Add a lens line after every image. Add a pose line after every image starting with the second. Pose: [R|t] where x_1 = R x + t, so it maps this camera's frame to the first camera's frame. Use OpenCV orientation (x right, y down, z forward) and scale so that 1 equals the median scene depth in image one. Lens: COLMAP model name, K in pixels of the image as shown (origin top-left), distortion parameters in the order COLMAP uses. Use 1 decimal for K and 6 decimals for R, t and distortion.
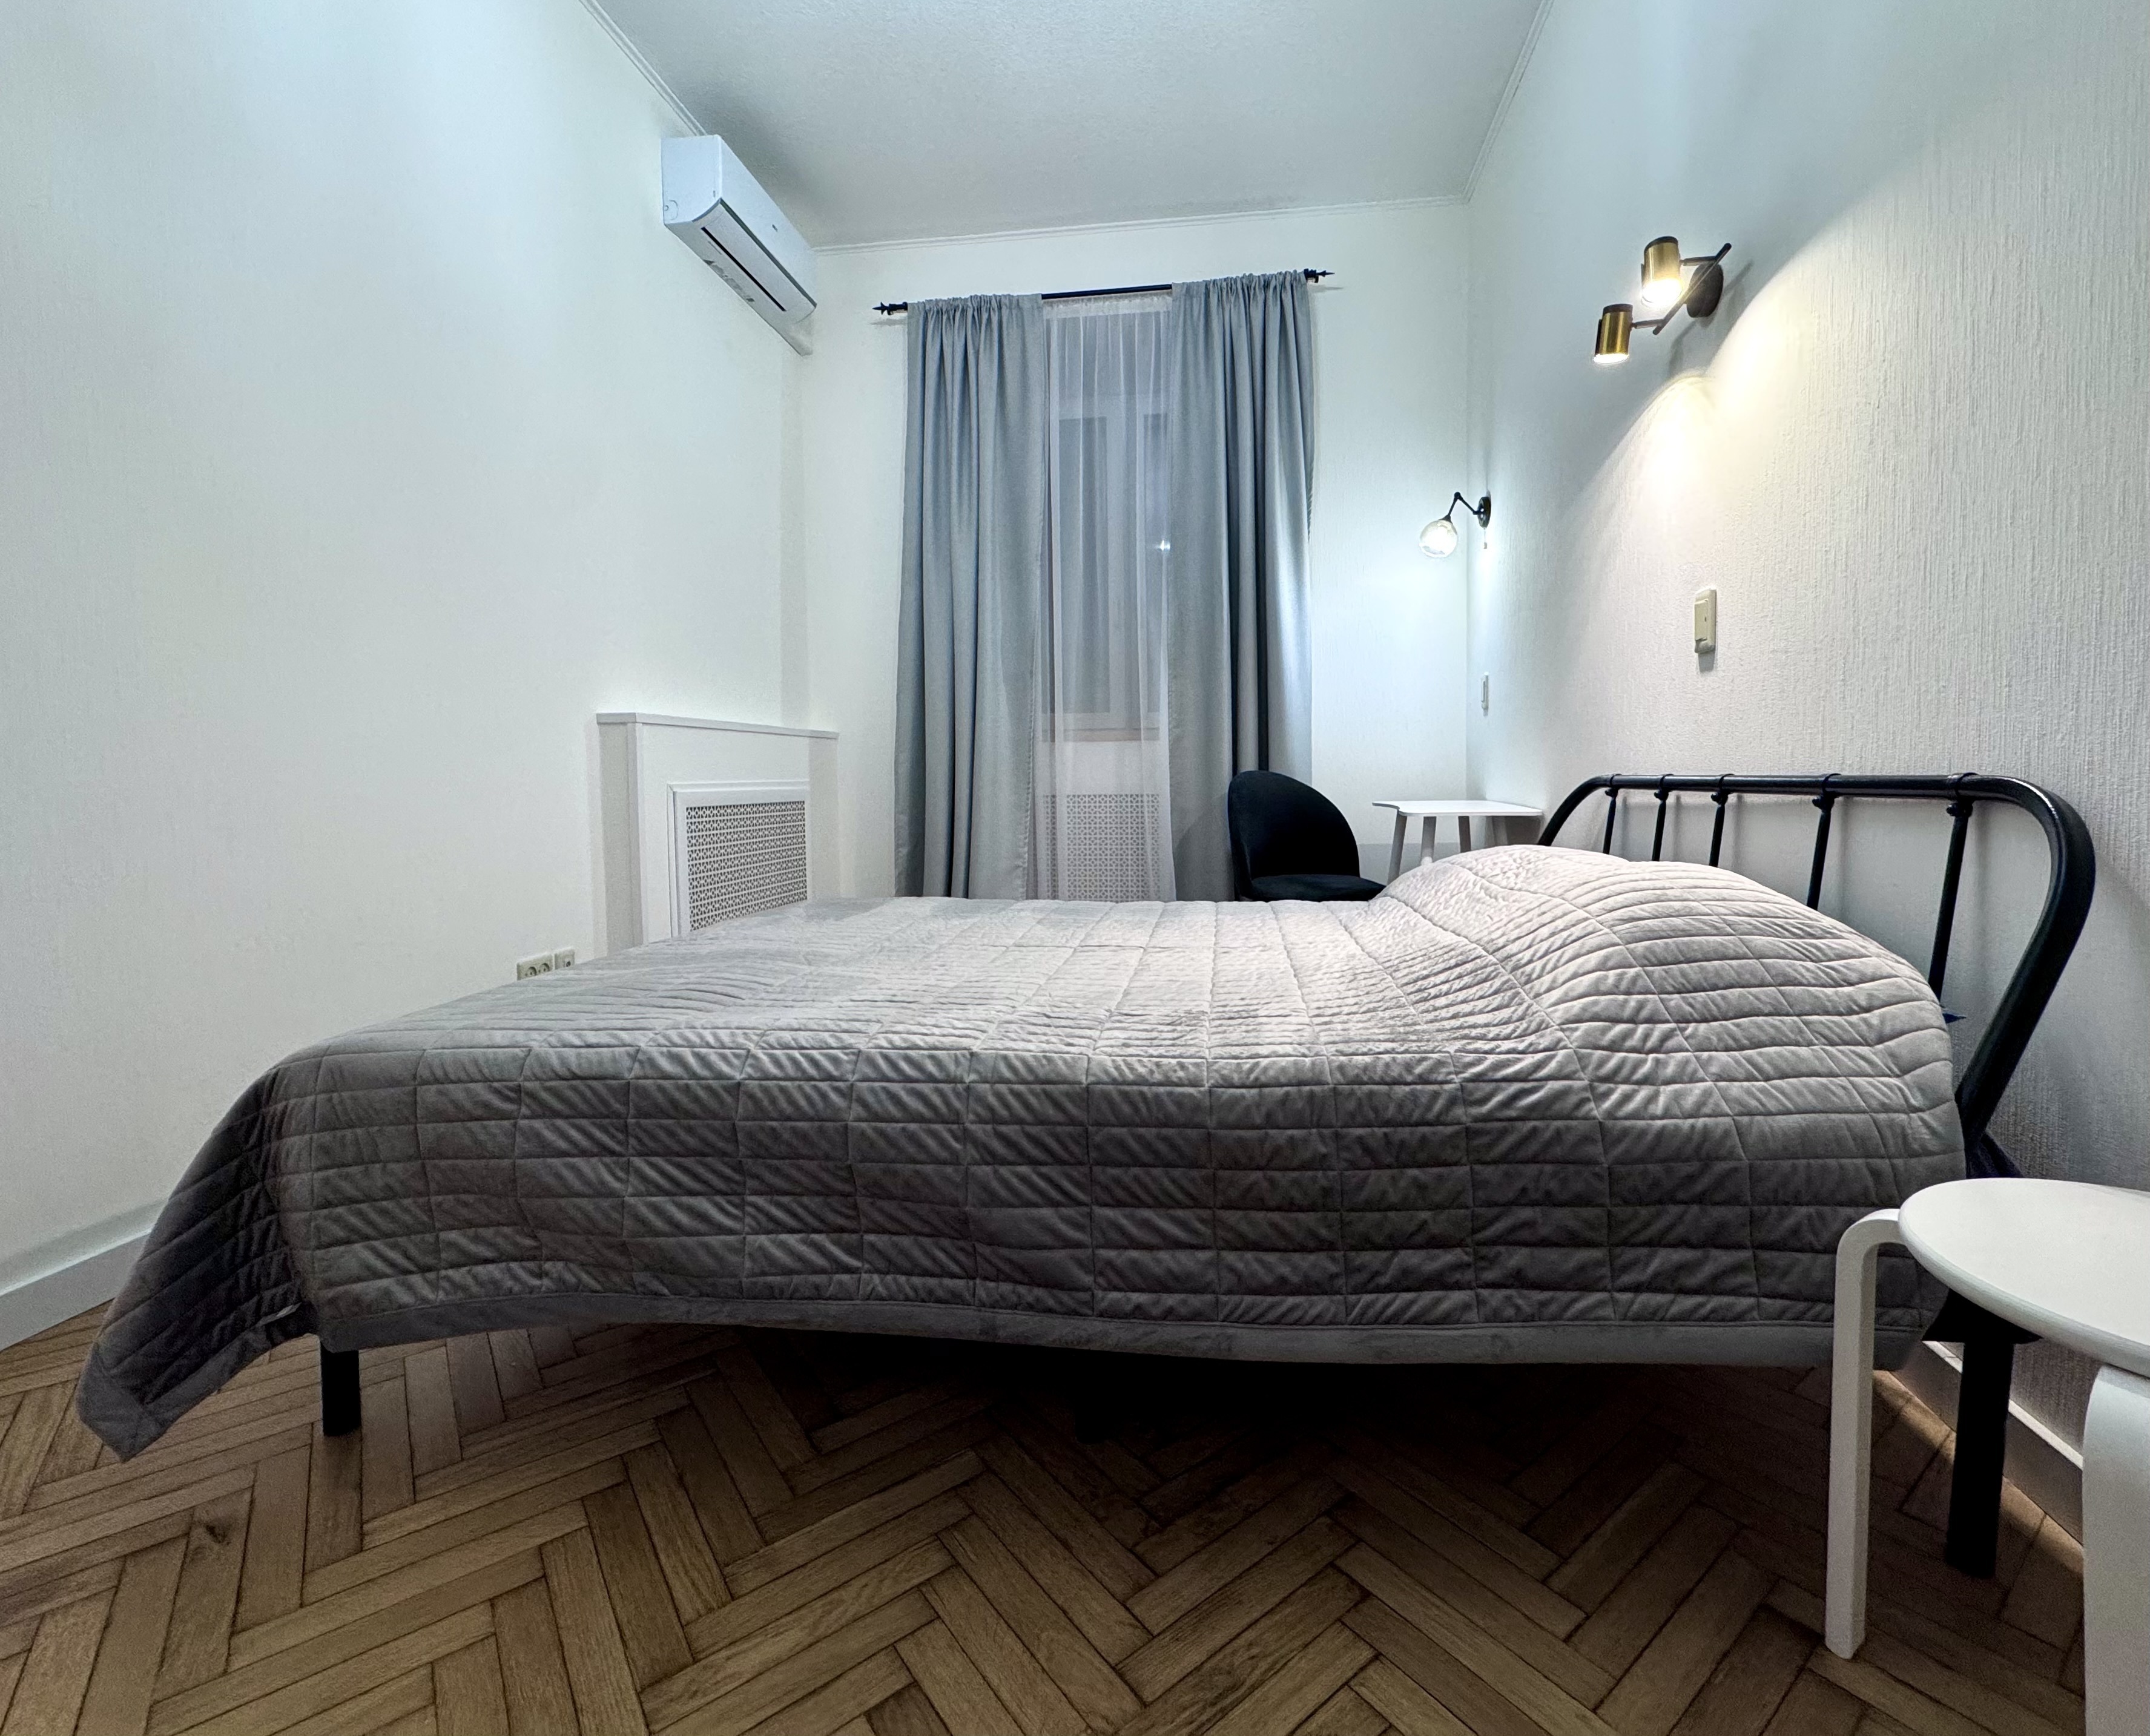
lens RADIAL K [[976.8, 0, 1076.2], [0, 976.8, 817.1], [0, 0, 1]] dist [0.001132, -0.000105]
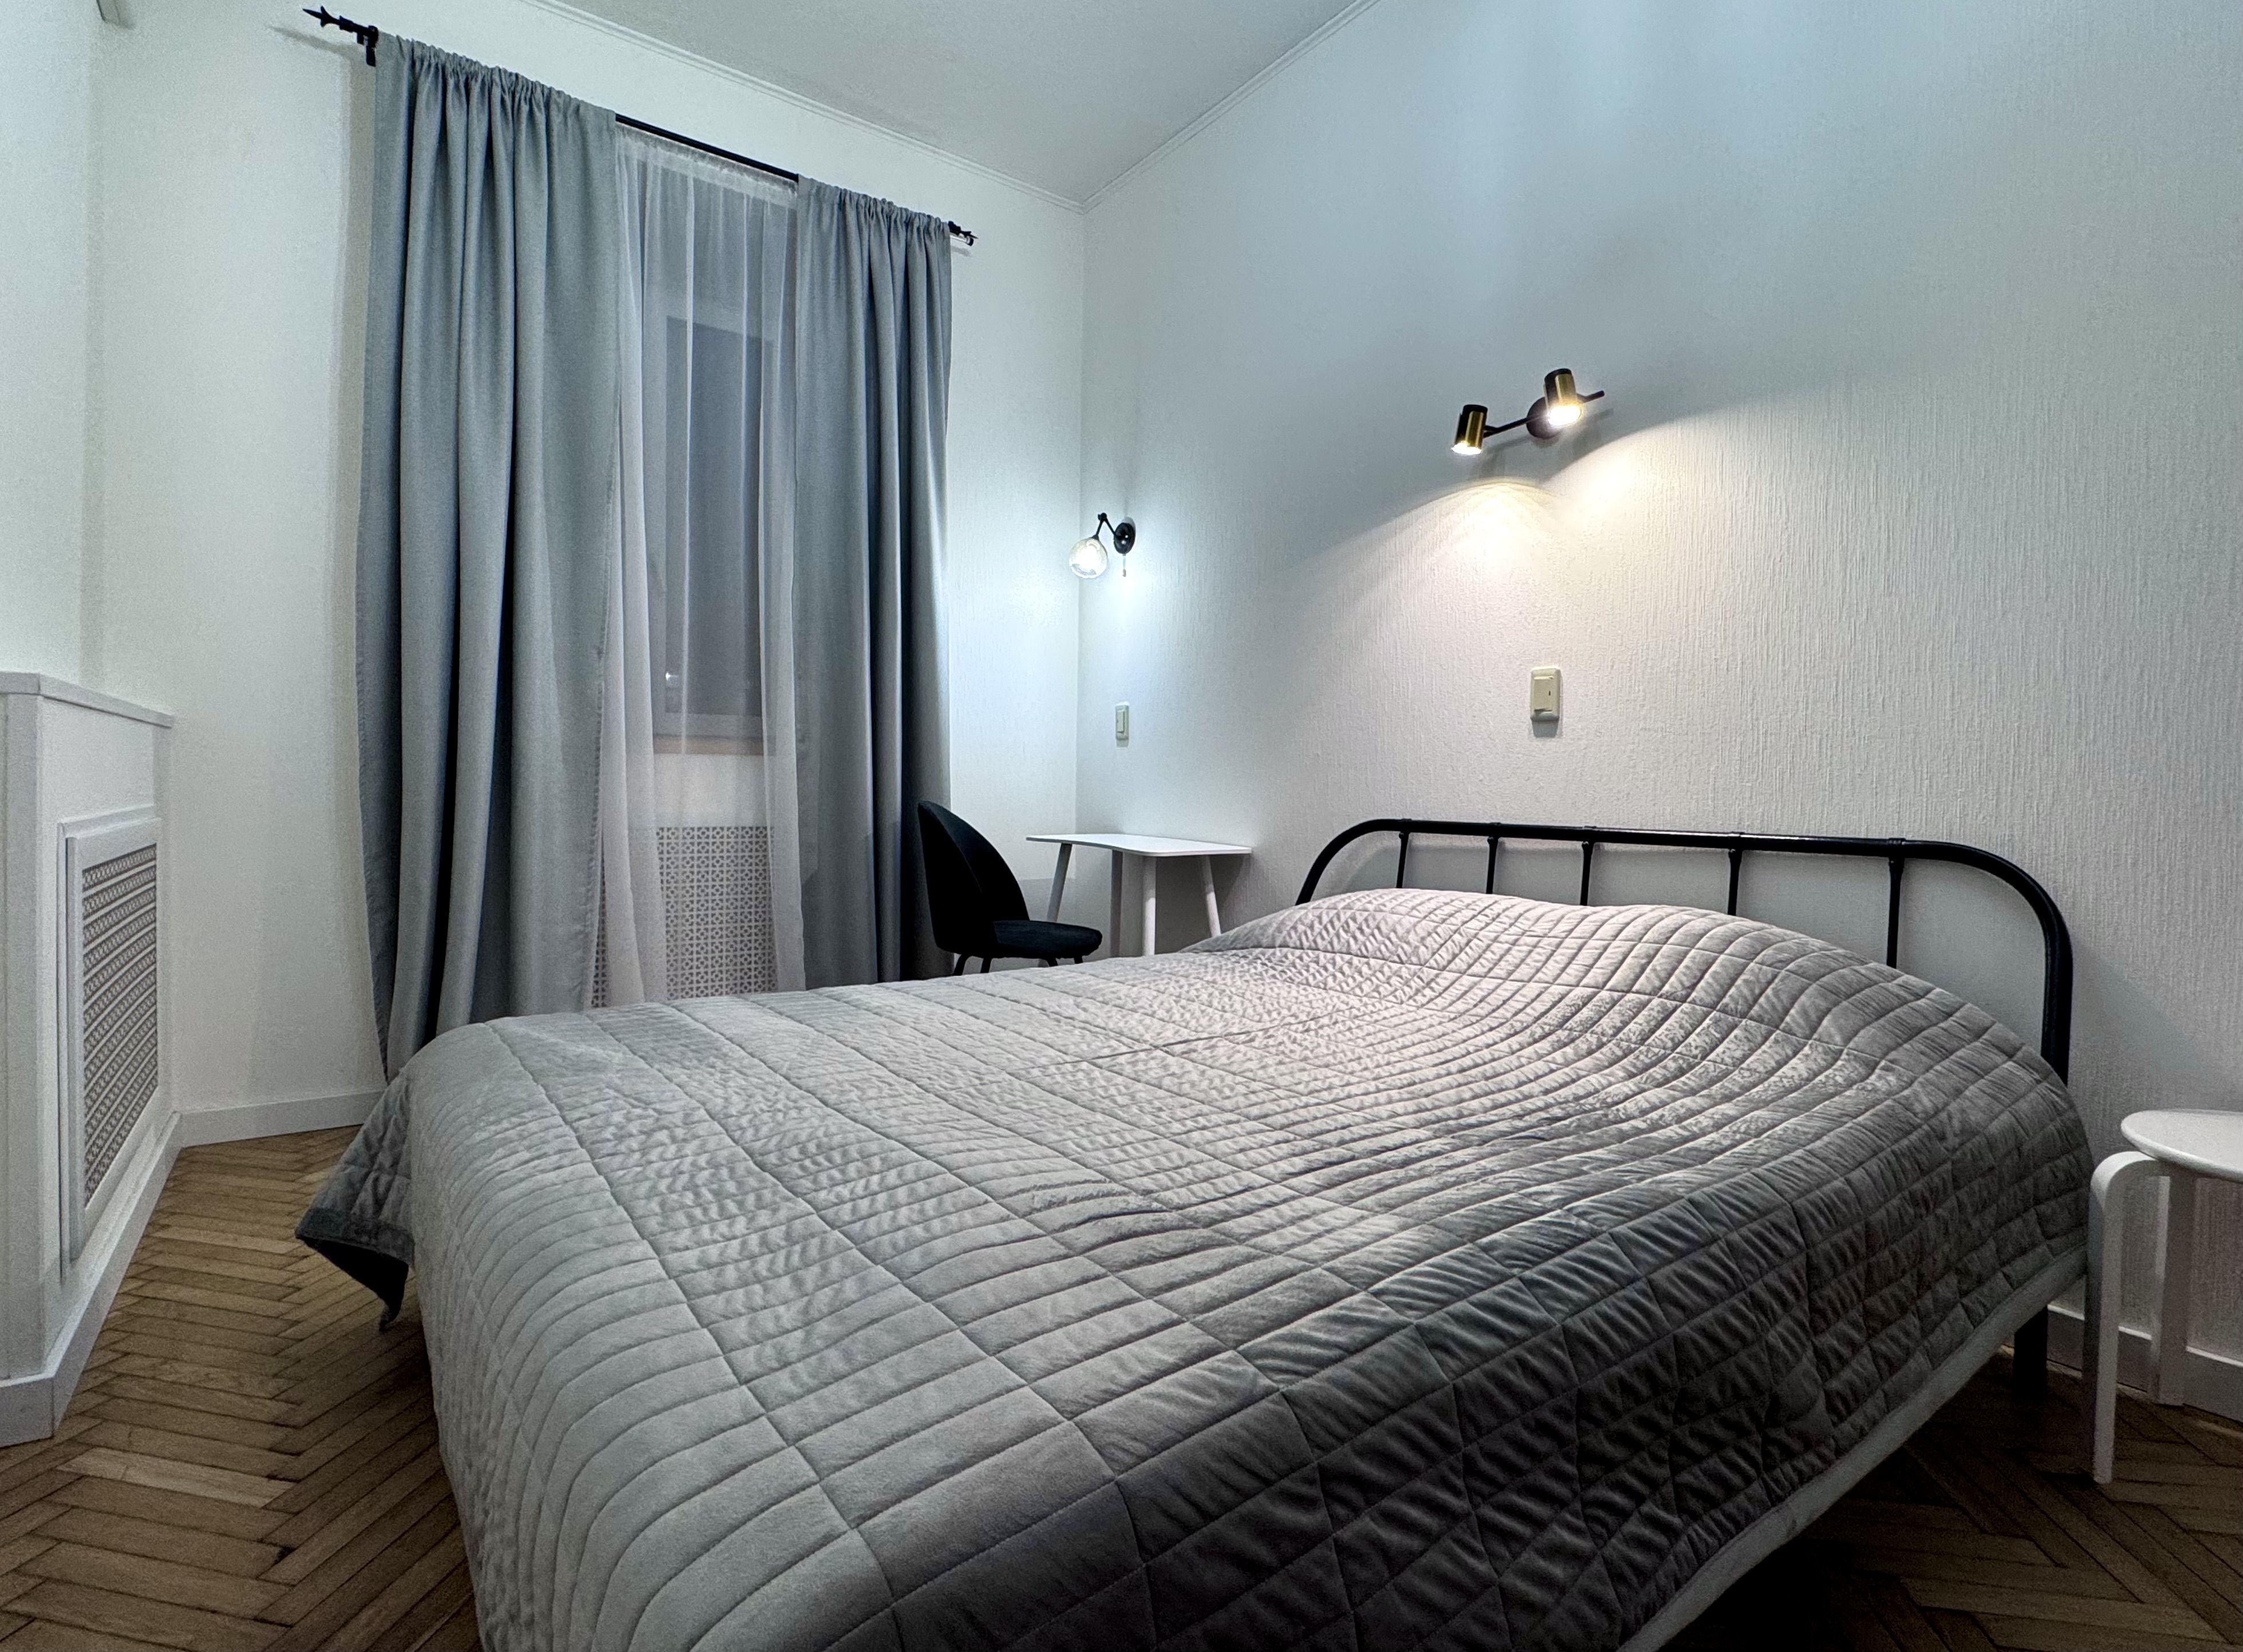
lens RADIAL K [[1089.2, 0, 1121.5], [0, 1089.2, 826.0], [0, 0, 1]] dist [-0.002395, 0.007141]
pose [[0.737336, -0.005655, 0.675503, -0.322494], [0.007389, 0.999973, 0.000307, -0.023737], [-0.675486, 0.004765, 0.737357, 0.194105]]
